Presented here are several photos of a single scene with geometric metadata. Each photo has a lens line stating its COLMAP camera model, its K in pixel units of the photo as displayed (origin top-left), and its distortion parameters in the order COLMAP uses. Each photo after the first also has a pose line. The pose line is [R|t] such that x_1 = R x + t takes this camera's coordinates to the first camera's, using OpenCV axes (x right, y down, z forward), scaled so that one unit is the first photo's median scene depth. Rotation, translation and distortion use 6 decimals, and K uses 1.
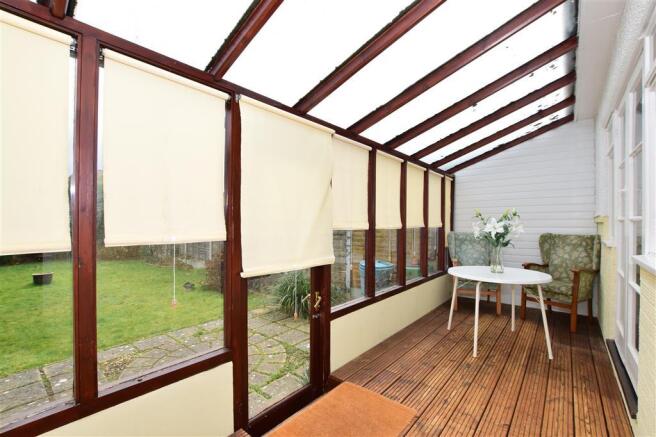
lens RADIAL K [[287.0, 0, 328.9], [0, 287.0, 216.5], [0, 0, 1]] dist [-0.008991, 0.001123]
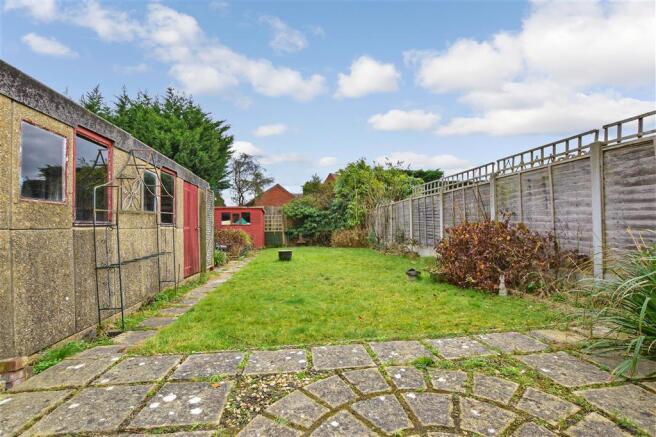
lens RADIAL K [[287.0, 0, 337.5], [0, 287.0, 219.9], [0, 0, 1]] dist [-0.008991, 0.001123]
pose [[0.744380, -0.031716, -0.667003, -0.216596], [0.025906, 0.999491, -0.018615, 0.165339], [0.667254, -0.003422, 0.744823, 0.494291]]
